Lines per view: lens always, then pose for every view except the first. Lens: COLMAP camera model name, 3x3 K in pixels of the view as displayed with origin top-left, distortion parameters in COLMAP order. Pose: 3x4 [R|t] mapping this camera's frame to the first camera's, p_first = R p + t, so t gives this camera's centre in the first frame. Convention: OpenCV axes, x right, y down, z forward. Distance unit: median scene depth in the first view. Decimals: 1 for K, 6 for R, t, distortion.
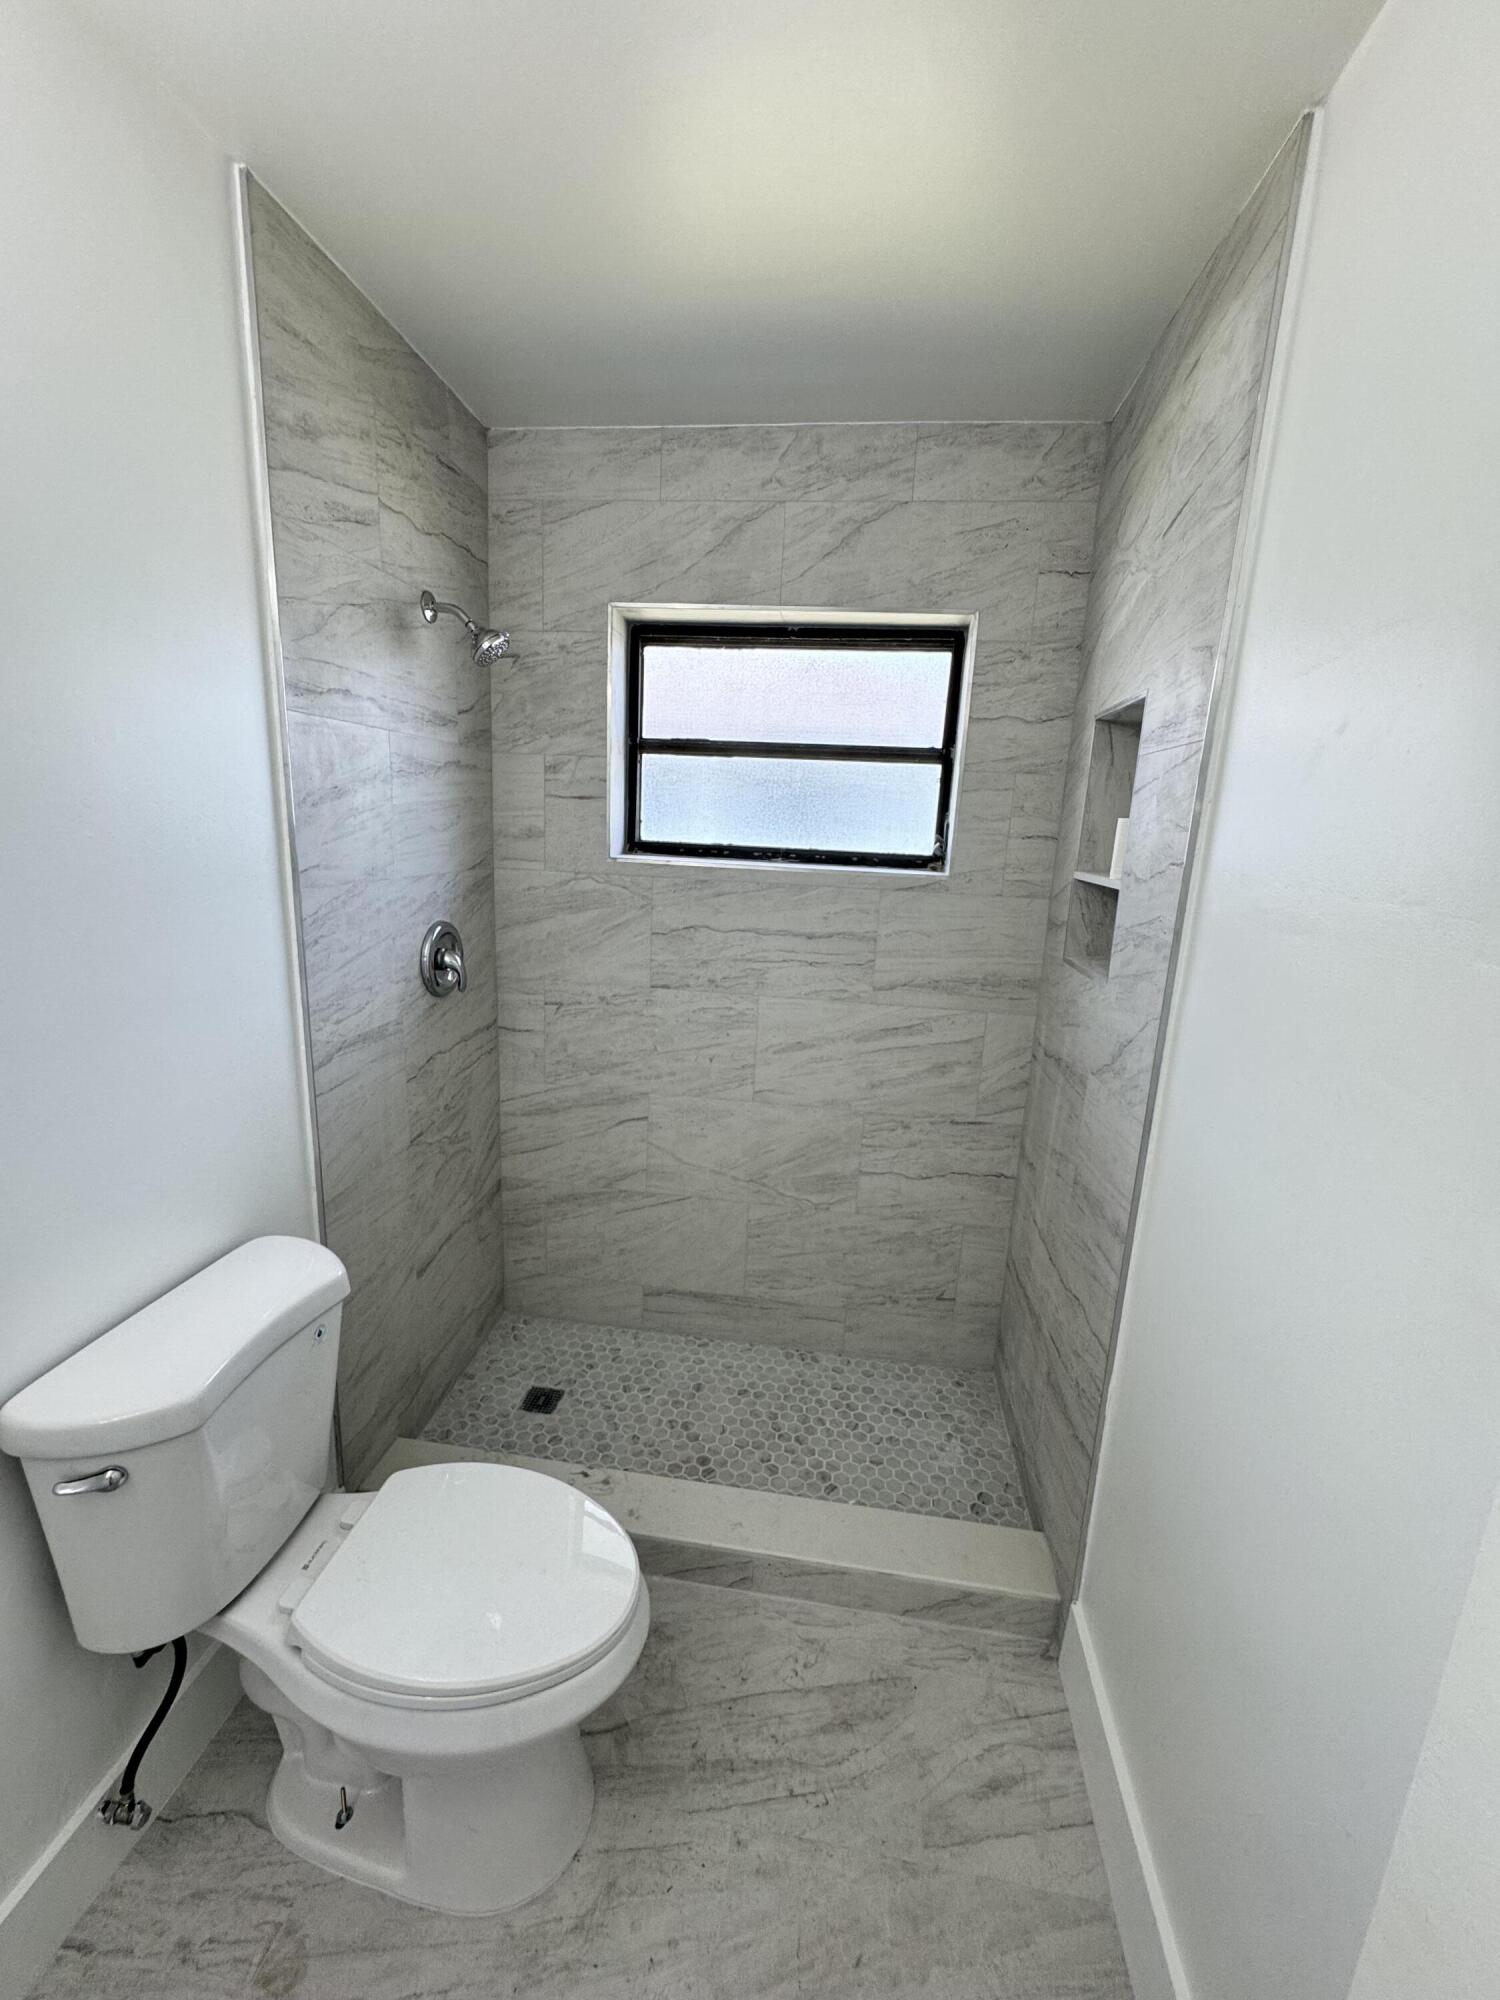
lens RADIAL K [[804.8, 0, 746.2], [0, 804.8, 999.8], [0, 0, 1]] dist [-0.002145, 0.000067]
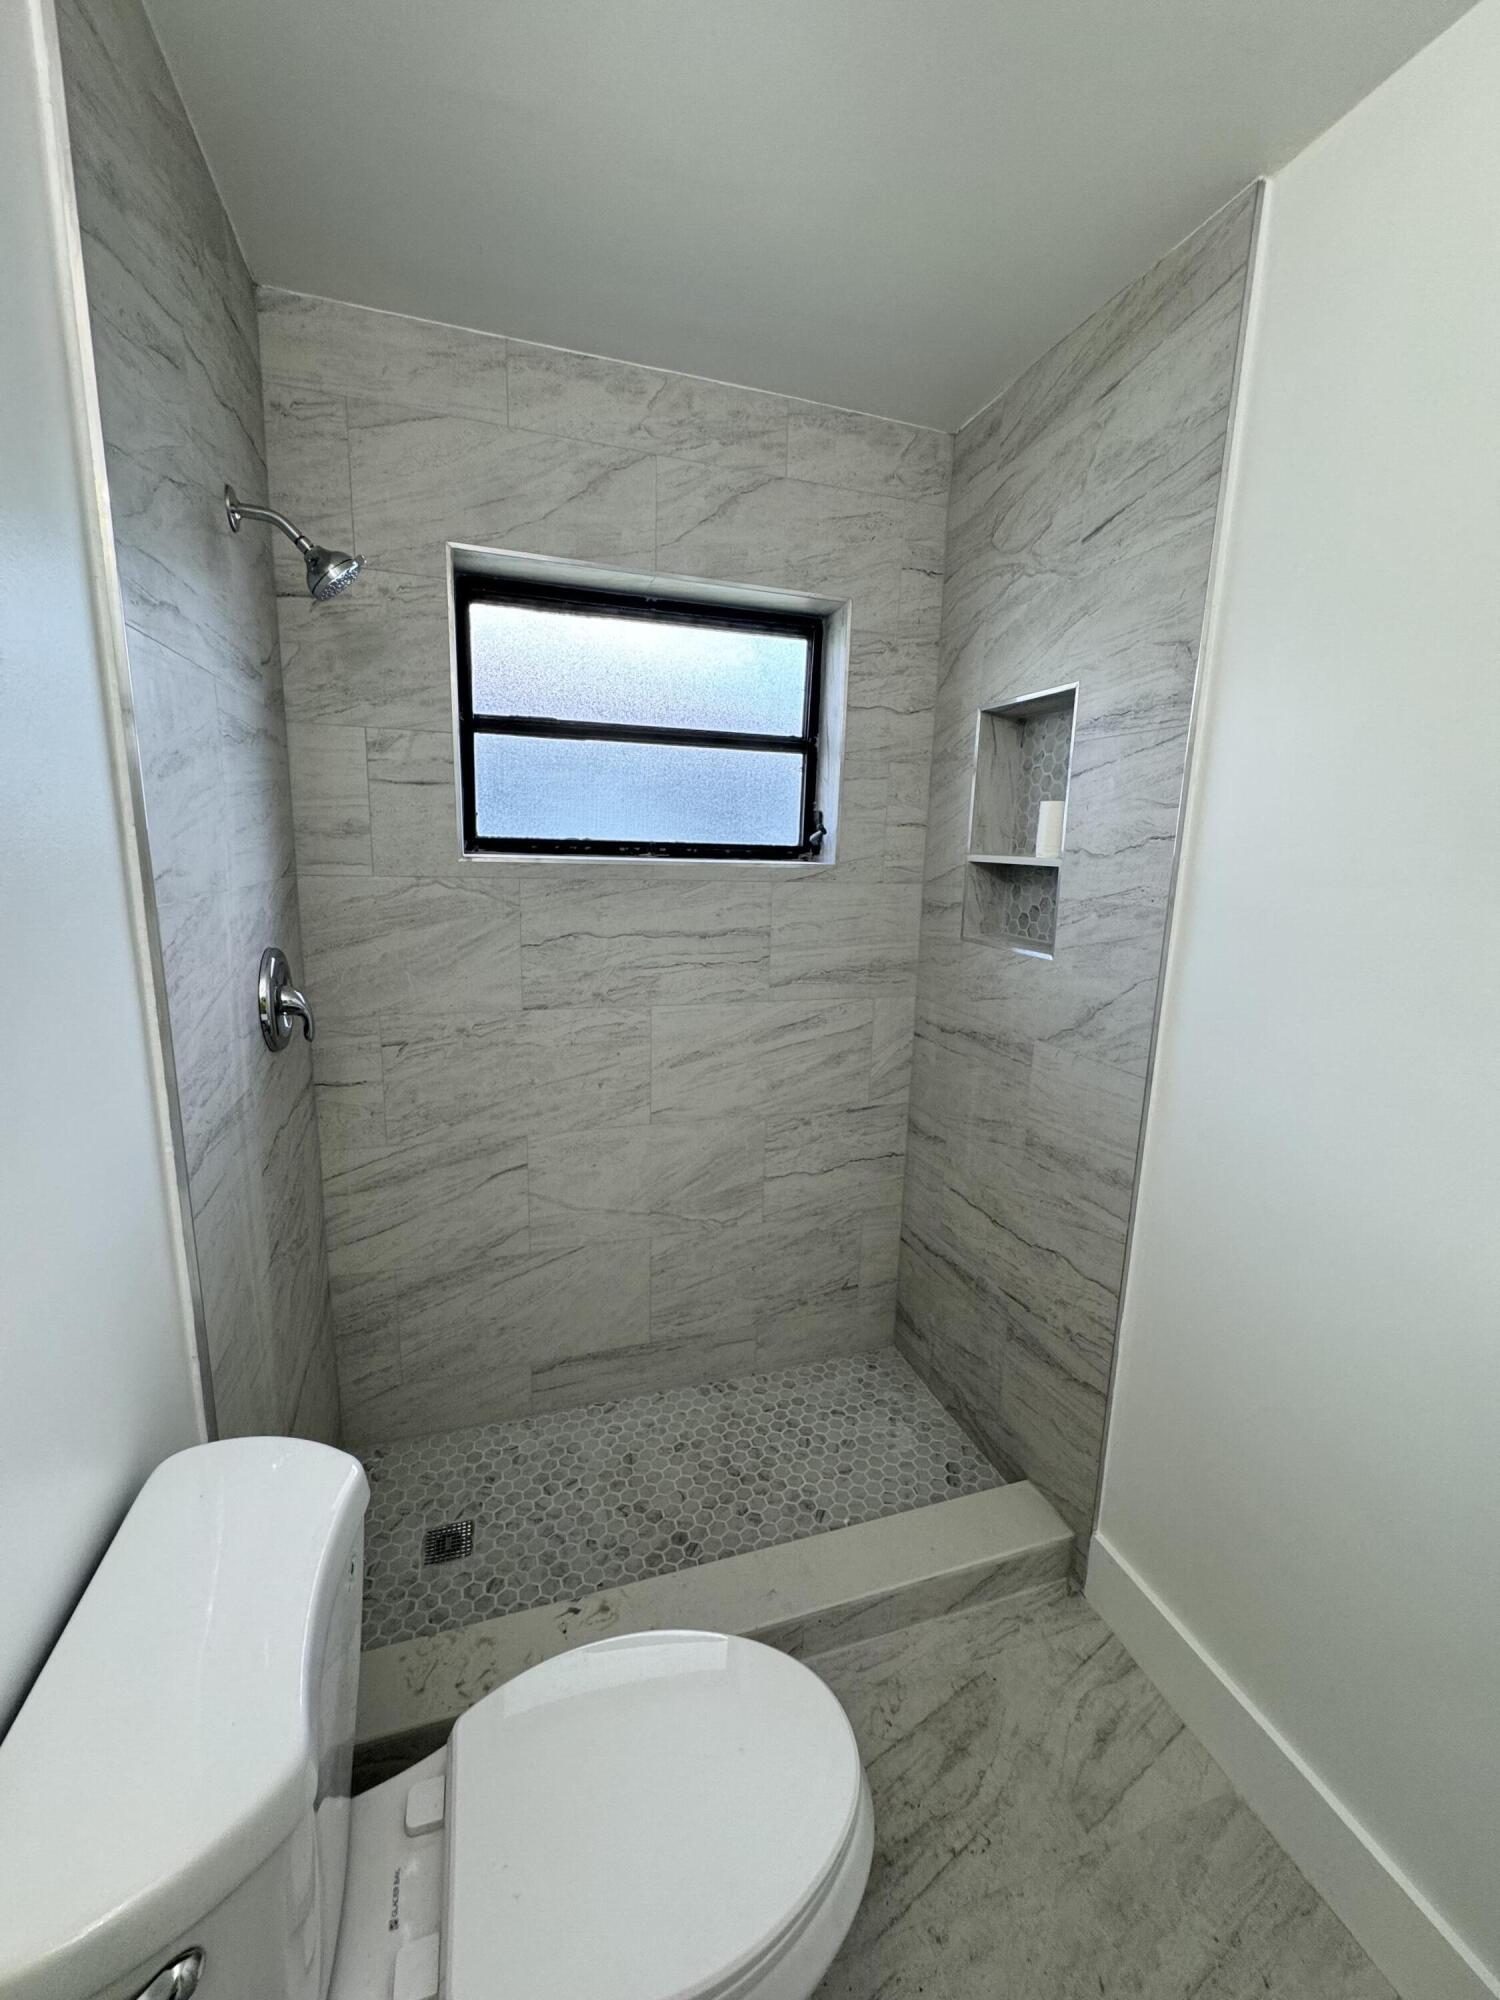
lens RADIAL K [[804.8, 0, 746.2], [0, 804.8, 999.8], [0, 0, 1]] dist [-0.002145, 0.000067]
pose [[0.899982, -0.103366, 0.423495, -0.287015], [0.106678, 0.994166, 0.015950, -0.015863], [-0.422673, 0.030823, 0.905758, 0.151958]]
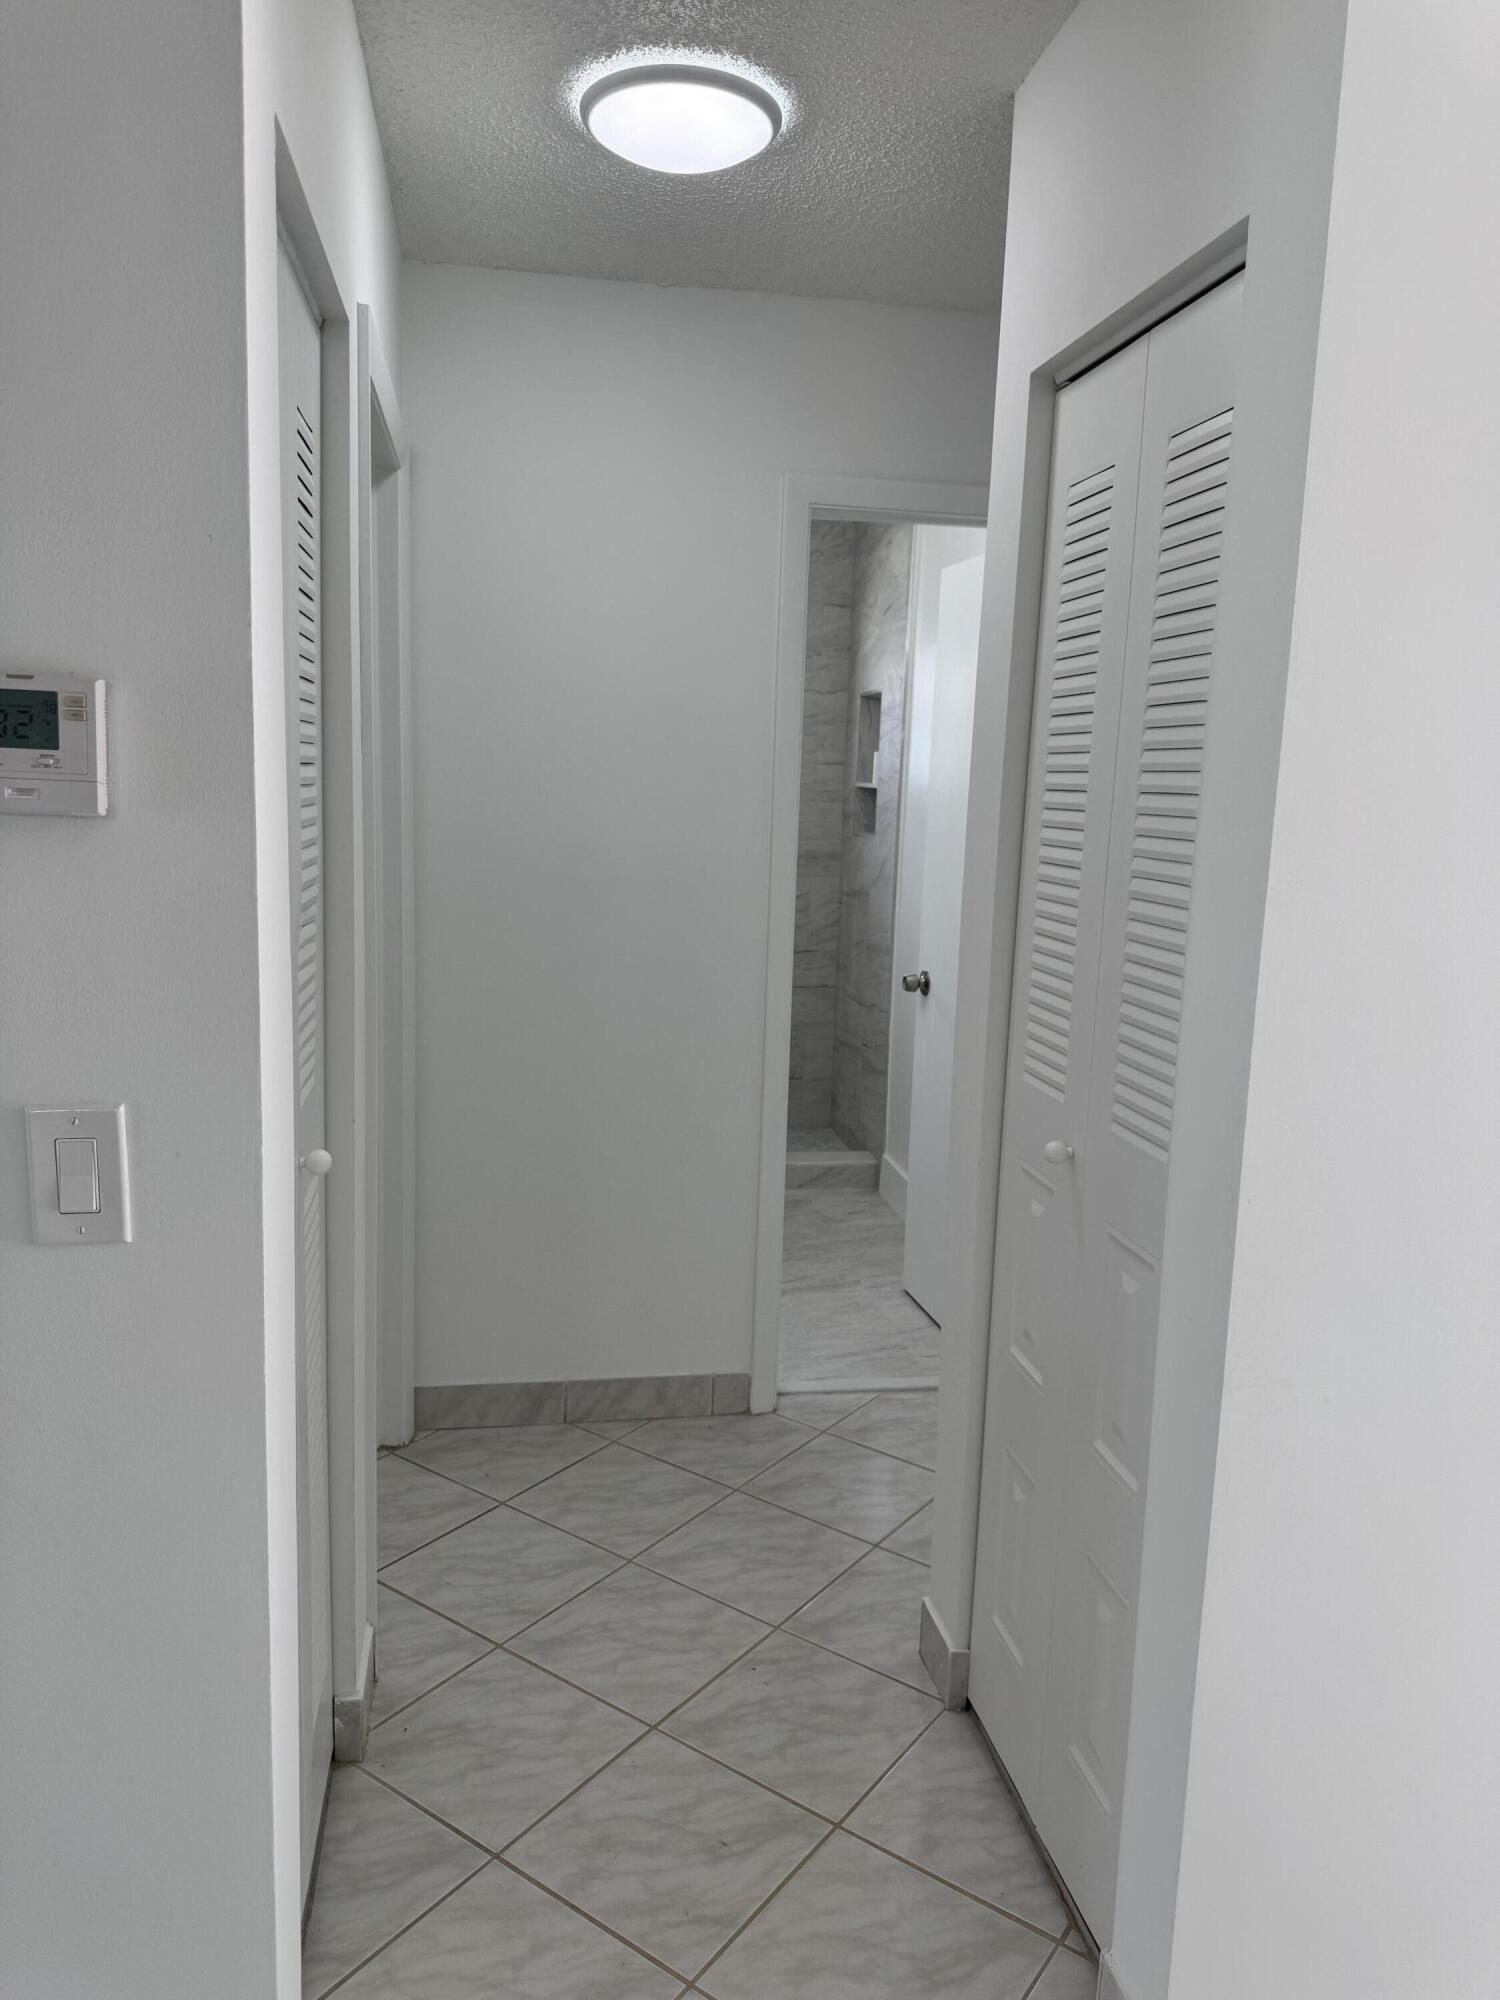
lens RADIAL K [[1402.9, 0, 746.2], [0, 1402.9, 1000.6], [0, 0, 1]] dist [0.151453, -0.225605]
pose [[0.955928, -0.060137, 0.287377, -0.633248], [0.073437, 0.996660, -0.035717, 0.353679], [-0.284269, 0.055247, 0.957151, -1.599058]]
